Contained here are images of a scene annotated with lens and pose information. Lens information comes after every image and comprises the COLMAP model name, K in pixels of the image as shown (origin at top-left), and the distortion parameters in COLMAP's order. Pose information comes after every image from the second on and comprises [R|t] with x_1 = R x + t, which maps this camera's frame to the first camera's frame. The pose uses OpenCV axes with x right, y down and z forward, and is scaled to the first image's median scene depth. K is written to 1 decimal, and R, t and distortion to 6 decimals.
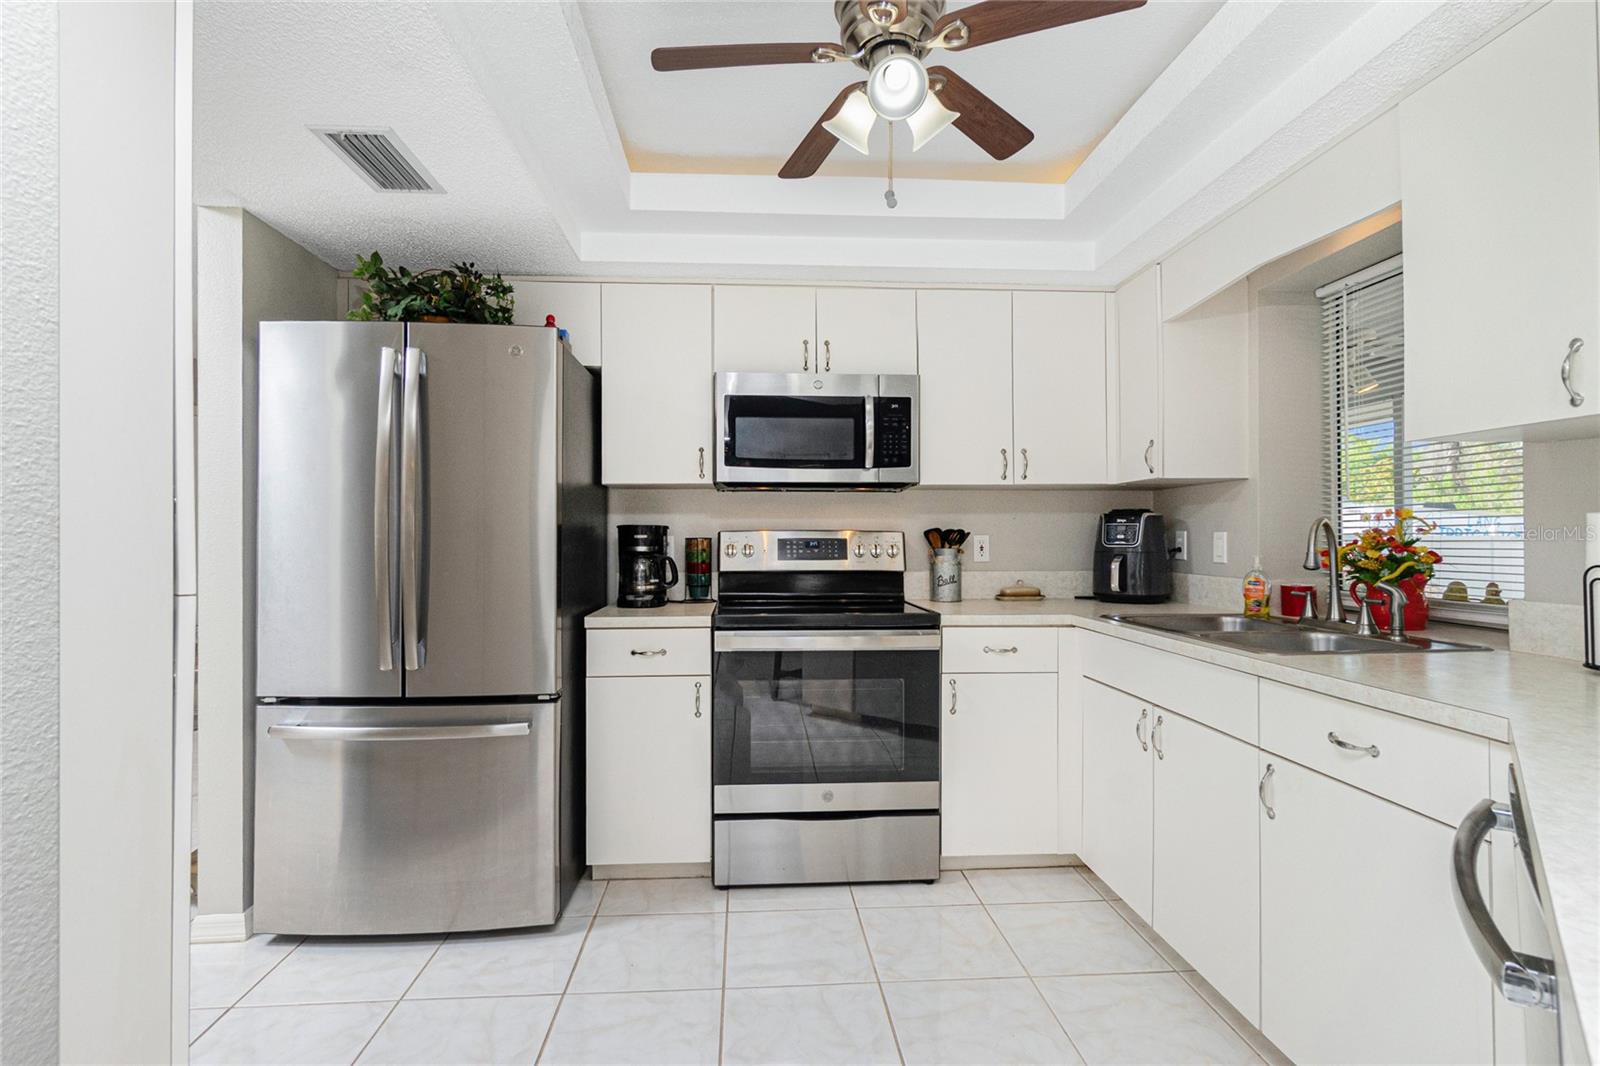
lens RADIAL K [[769.1, 0, 794.2], [0, 769.1, 529.5], [0, 0, 1]] dist [-0.004076, 0.001642]
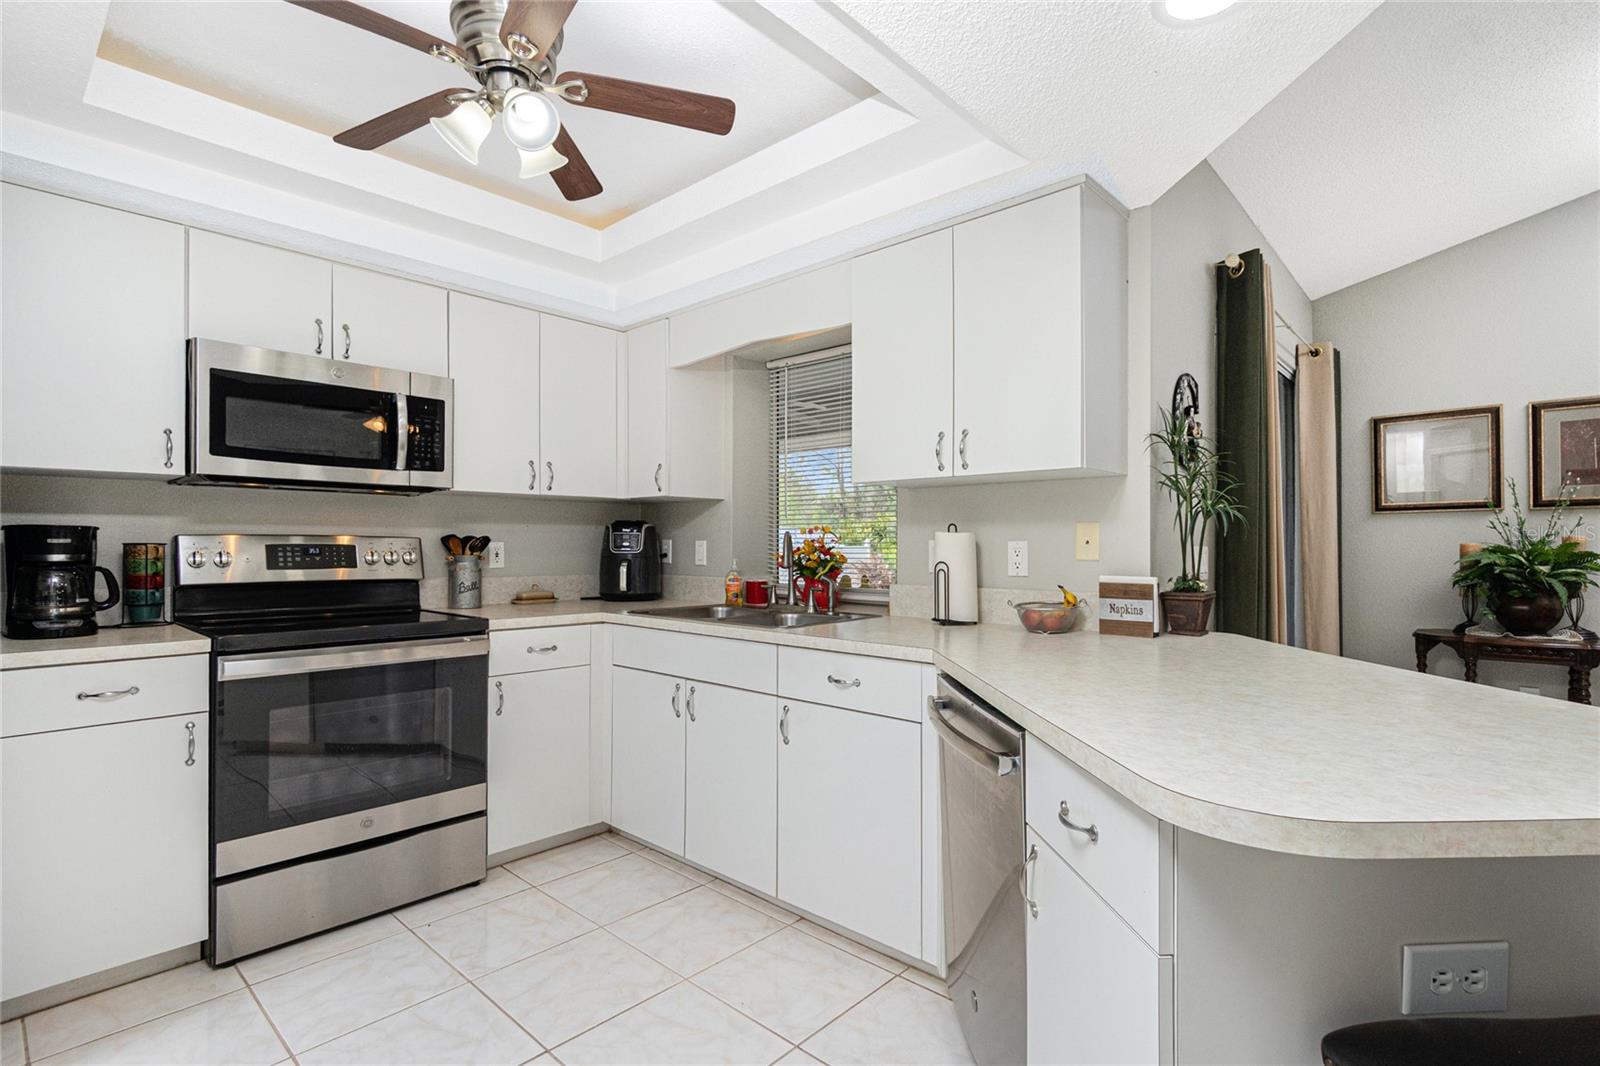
lens RADIAL K [[769.1, 0, 802.3], [0, 769.1, 541.3], [0, 0, 1]] dist [-0.004076, 0.001642]
pose [[0.719244, 0.007061, 0.694721, -0.209287], [-0.011919, 0.999927, 0.002177, -0.000425], [-0.694655, -0.009846, 0.719276, -0.021969]]
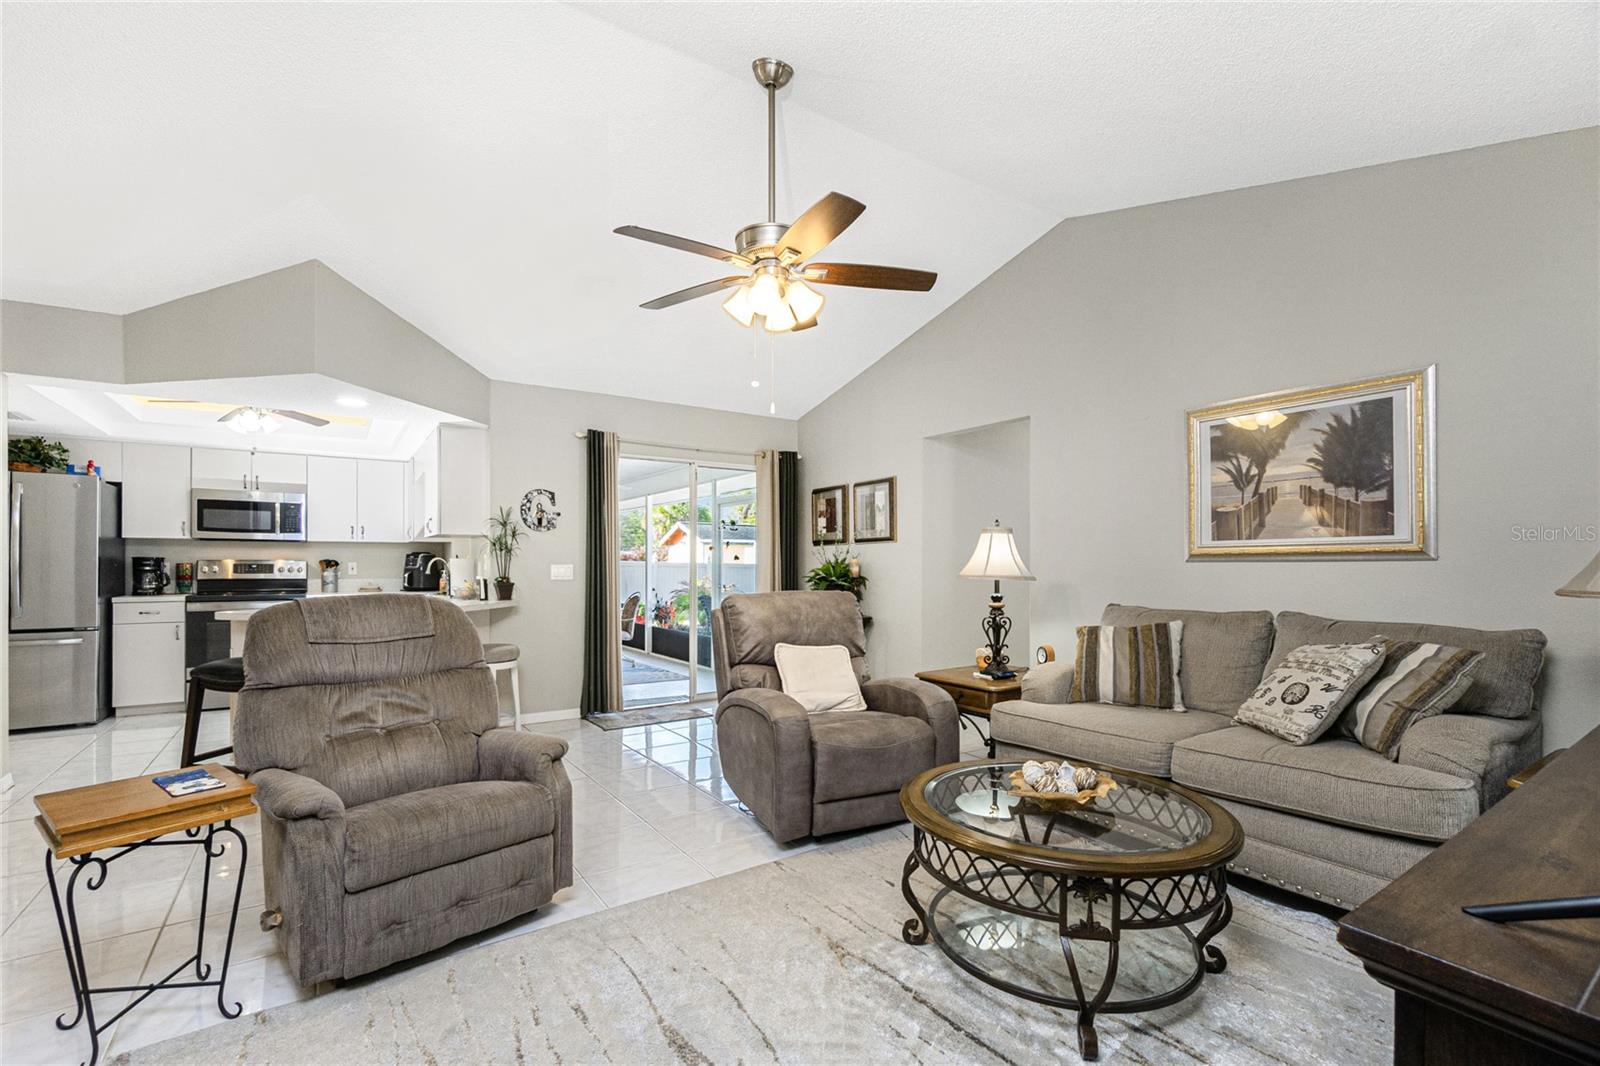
lens RADIAL K [[702.1, 0, 798.2], [0, 702.1, 562.1], [0, 0, 1]] dist [0.000985, -0.000049]
pose [[0.862638, 0.003638, 0.505809, 0.392687], [-0.008143, 0.999944, 0.006695, -0.020740], [-0.505757, -0.009894, 0.862619, -1.675834]]
